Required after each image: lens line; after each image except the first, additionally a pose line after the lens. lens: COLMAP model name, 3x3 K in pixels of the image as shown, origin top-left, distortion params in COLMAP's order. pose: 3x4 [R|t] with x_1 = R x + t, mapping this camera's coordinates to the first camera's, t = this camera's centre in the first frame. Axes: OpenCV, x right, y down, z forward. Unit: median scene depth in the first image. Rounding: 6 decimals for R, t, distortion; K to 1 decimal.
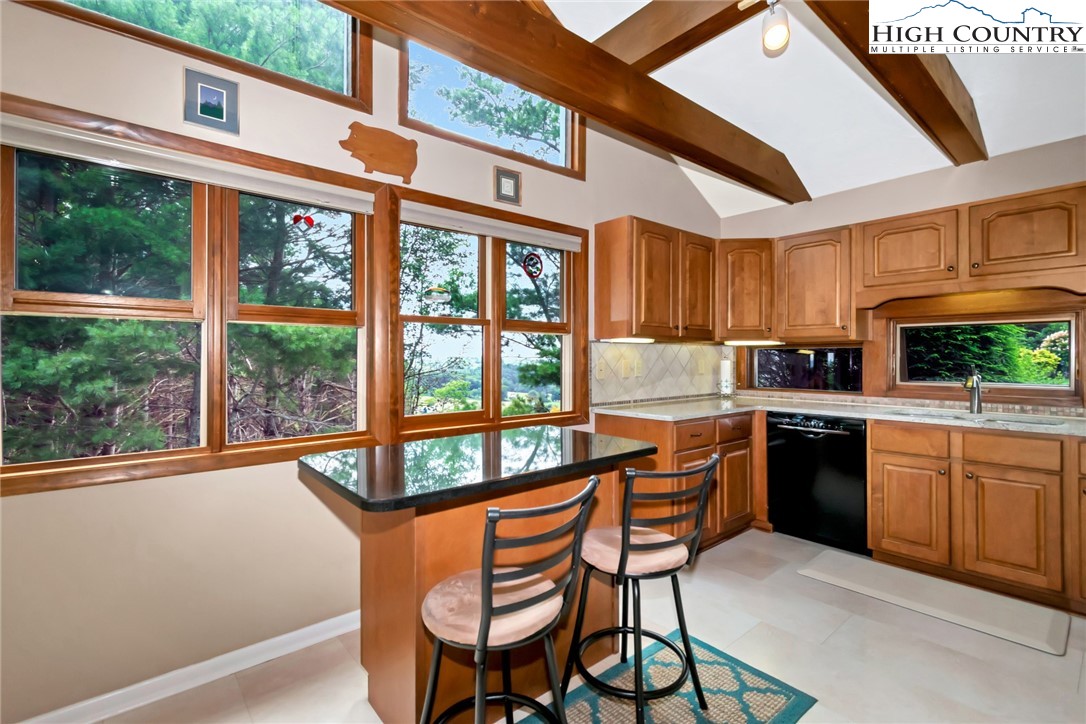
lens RADIAL K [[503.4, 0, 545.4], [0, 503.4, 346.6], [0, 0, 1]] dist [-0.000821, -0.000127]
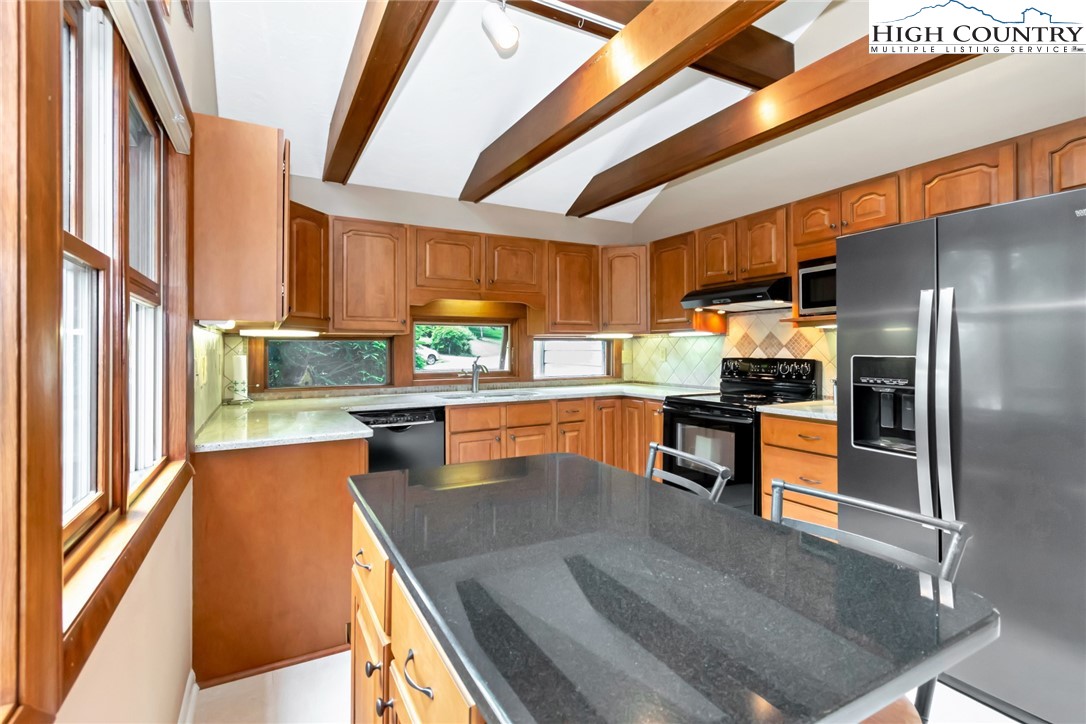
lens RADIAL K [[503.4, 0, 545.4], [0, 503.4, 346.6], [0, 0, 1]] dist [-0.000821, -0.000127]
pose [[0.206655, 0.005340, 0.978399, -0.397437], [-0.015607, 0.999876, -0.002161, 0.011444], [-0.978289, -0.014823, 0.206713, 0.545372]]
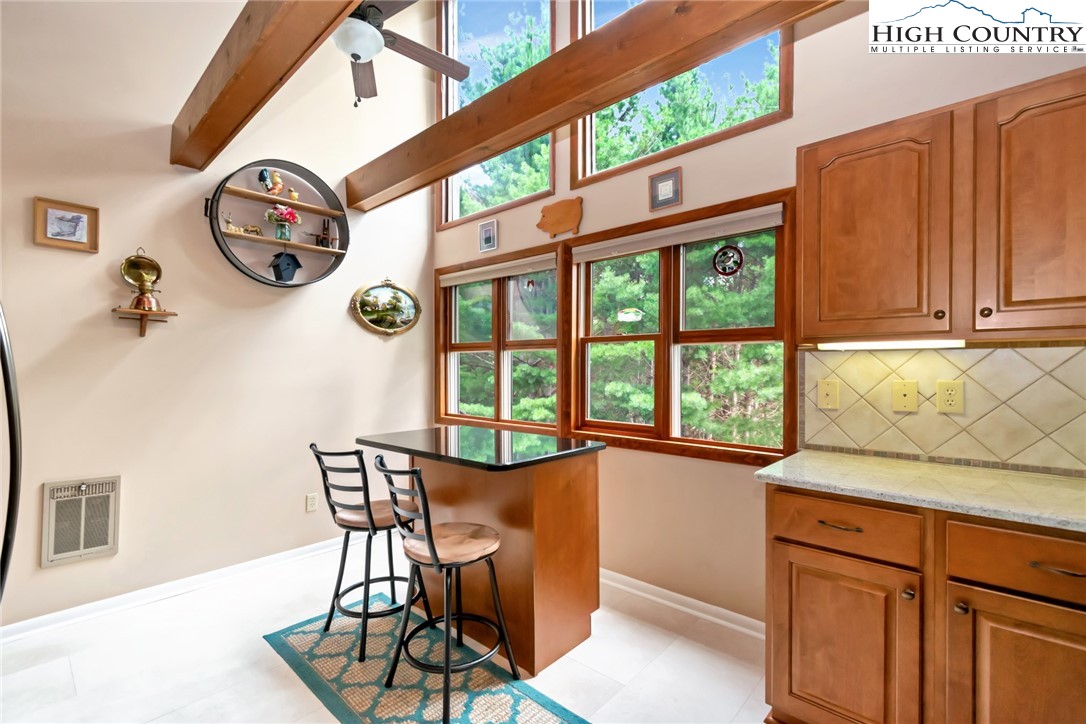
lens RADIAL K [[473.1, 0, 543.0], [0, 473.1, 362.0], [0, 0, 1]] dist [0.000475, -0.000009]
pose [[0.117983, -0.008960, -0.992975, 0.720965], [0.013020, 0.999887, -0.007476, 0.005401], [0.992930, -0.012047, 0.118087, 0.625888]]
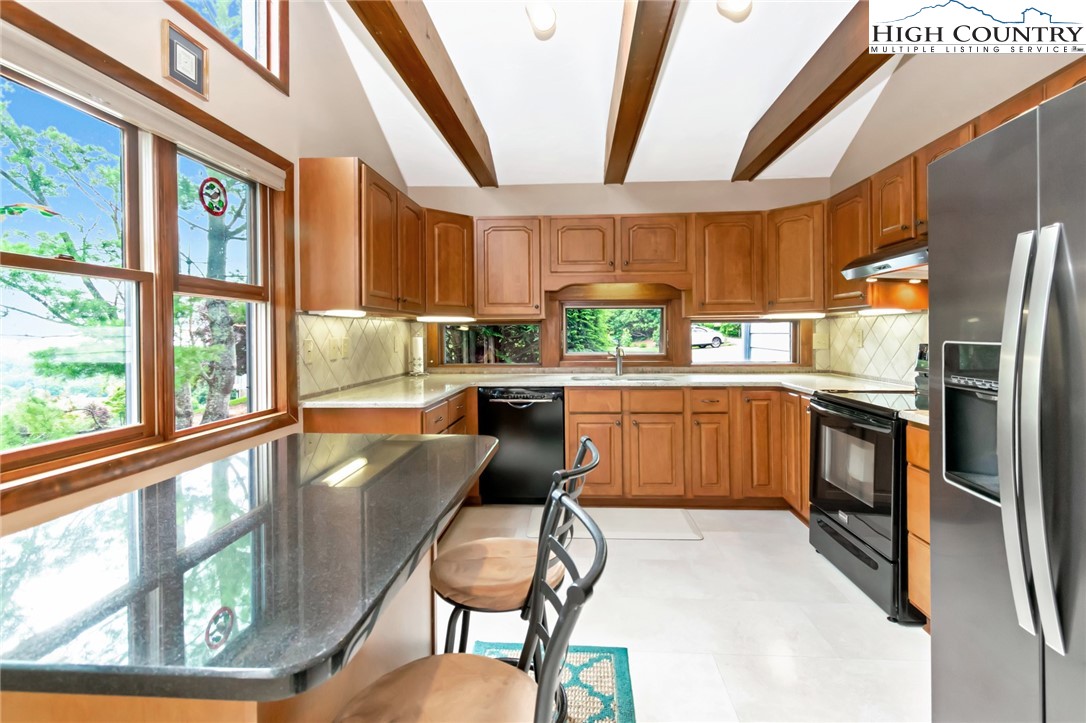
lens RADIAL K [[496.3, 0, 559.4], [0, 496.3, 334.4], [0, 0, 1]] dist [-0.003136, -0.001059]
pose [[0.688381, -0.004068, 0.725338, -0.190607], [-0.010429, 0.999825, 0.015505, 0.006298], [-0.725275, -0.018238, 0.688218, 0.219653]]
